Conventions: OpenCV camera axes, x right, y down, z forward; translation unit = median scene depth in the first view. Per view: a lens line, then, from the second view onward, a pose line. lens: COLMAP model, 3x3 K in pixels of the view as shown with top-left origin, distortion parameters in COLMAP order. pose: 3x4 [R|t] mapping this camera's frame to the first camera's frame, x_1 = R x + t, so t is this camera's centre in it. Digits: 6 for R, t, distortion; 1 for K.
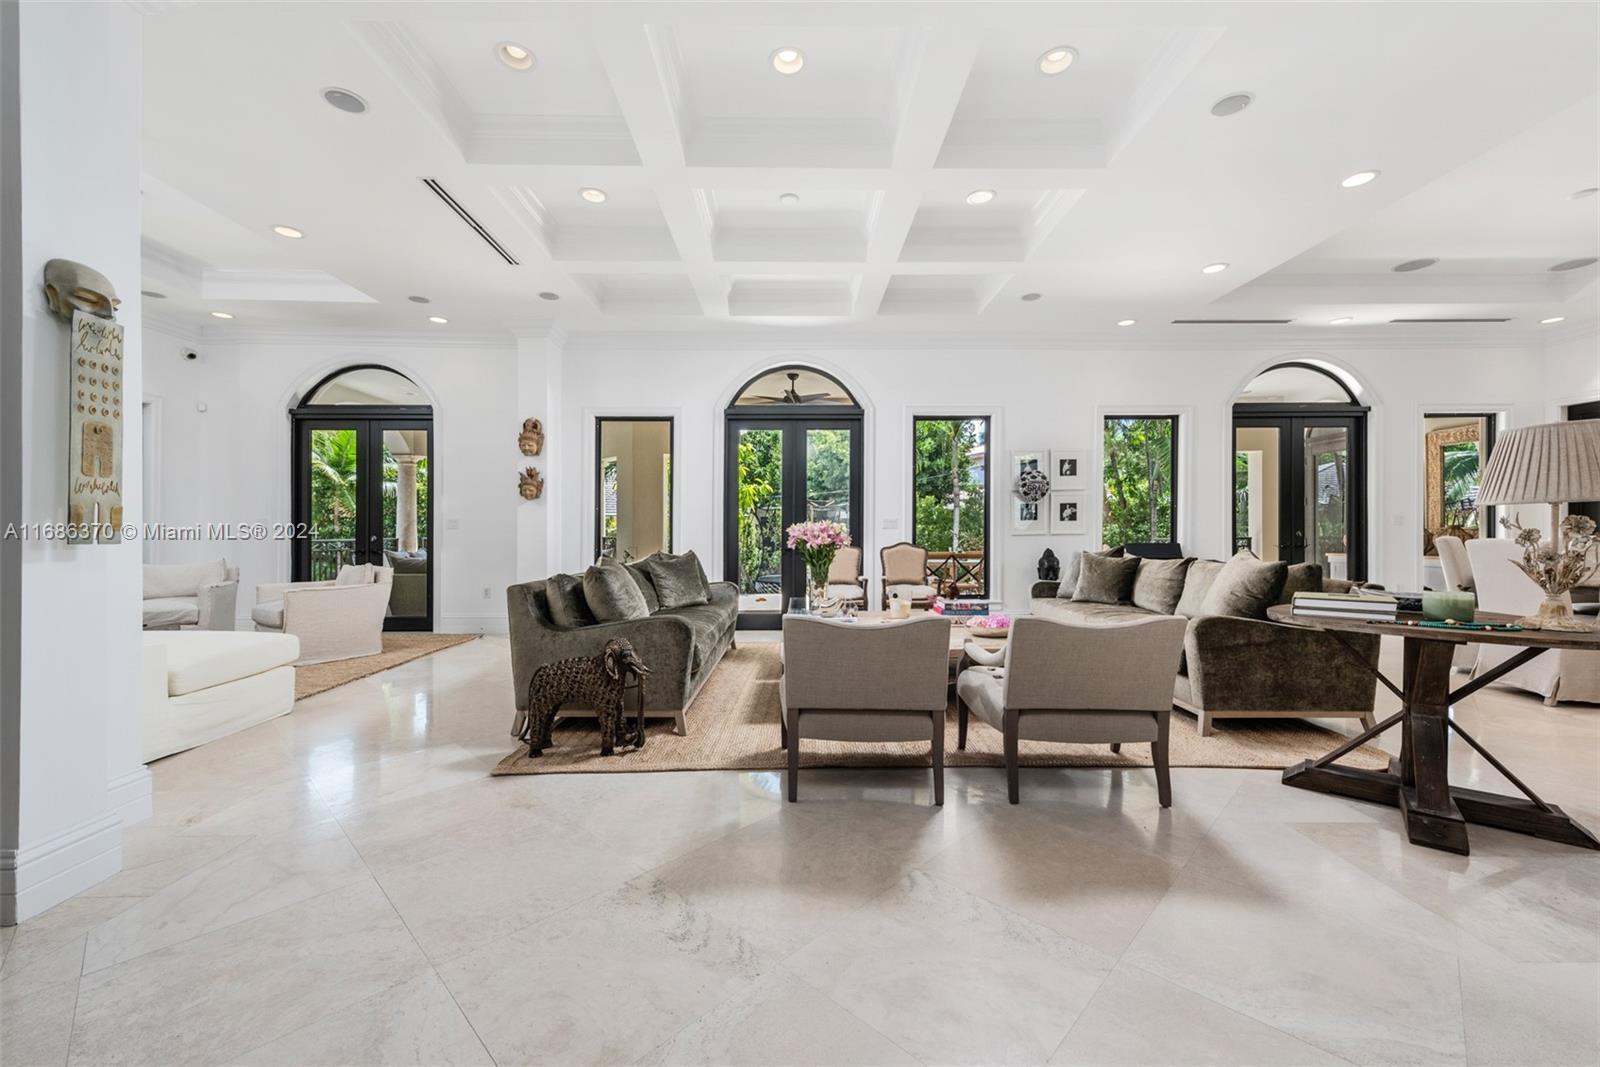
lens RADIAL K [[630.7, 0, 817.1], [0, 630.7, 520.8], [0, 0, 1]] dist [-0.000751, -0.000312]
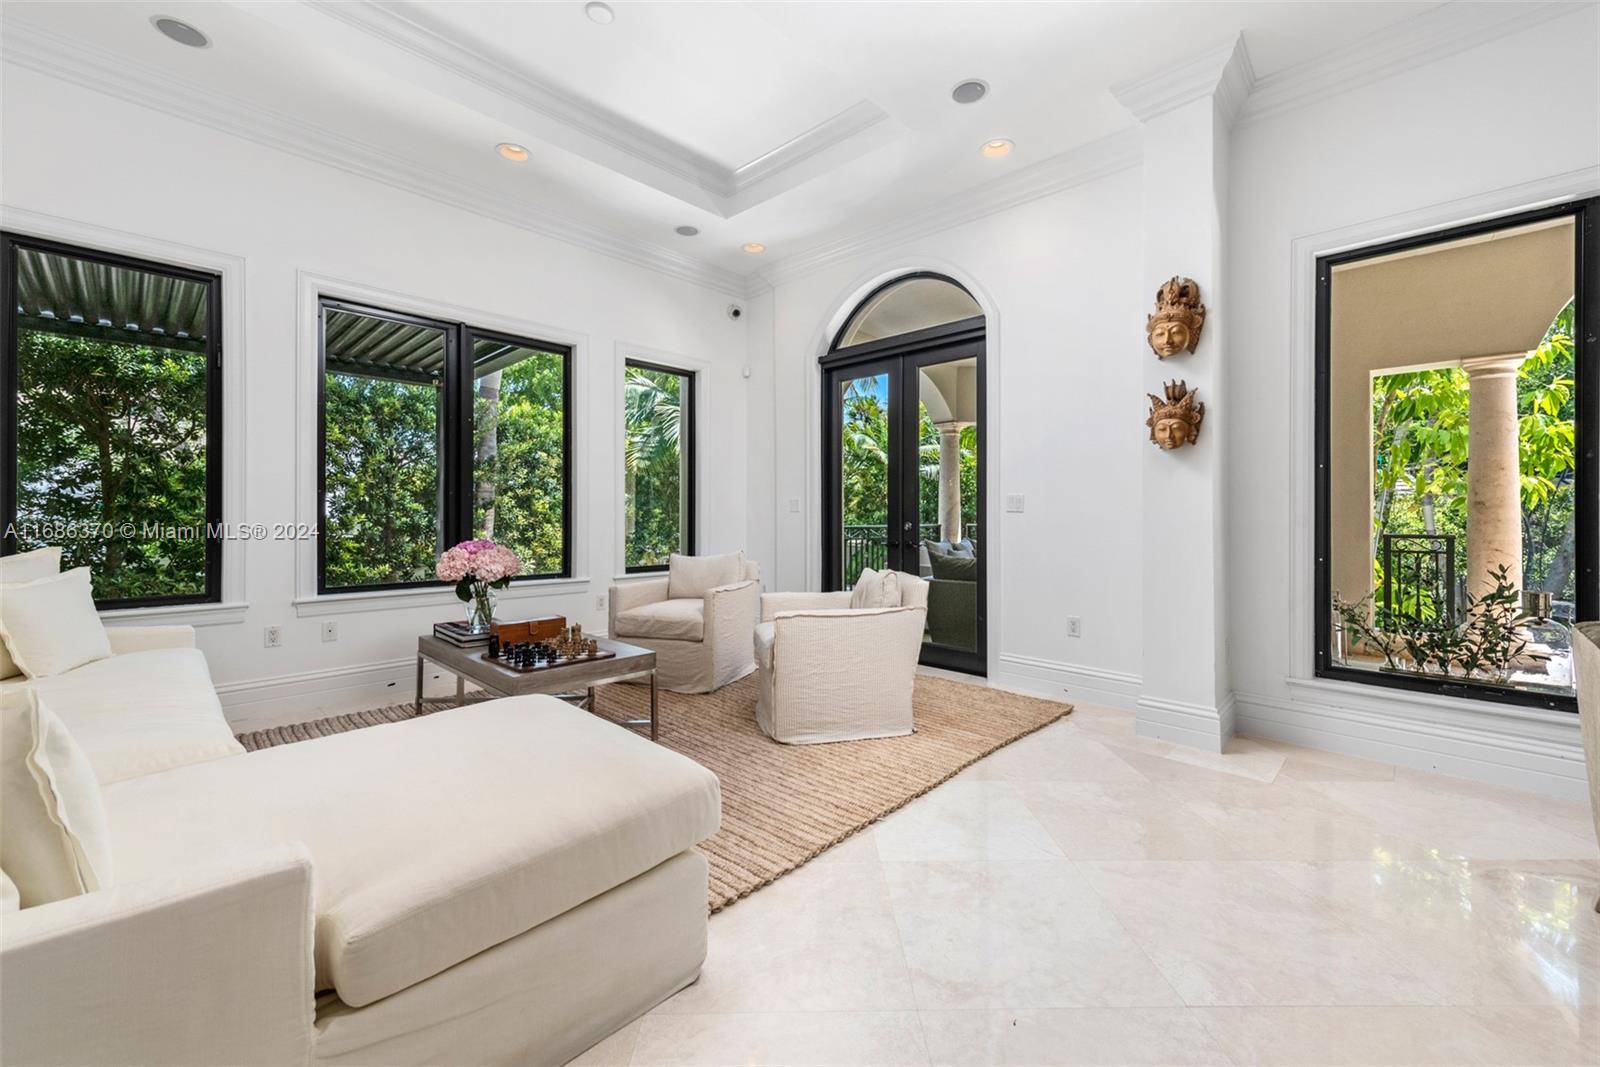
lens RADIAL K [[630.7, 0, 817.1], [0, 630.7, 520.8], [0, 0, 1]] dist [-0.000751, -0.000312]
pose [[0.708761, 0.009309, -0.705387, -0.286037], [0.006403, 0.999787, 0.019627, 0.007846], [0.705419, -0.018427, 0.708551, 0.438489]]
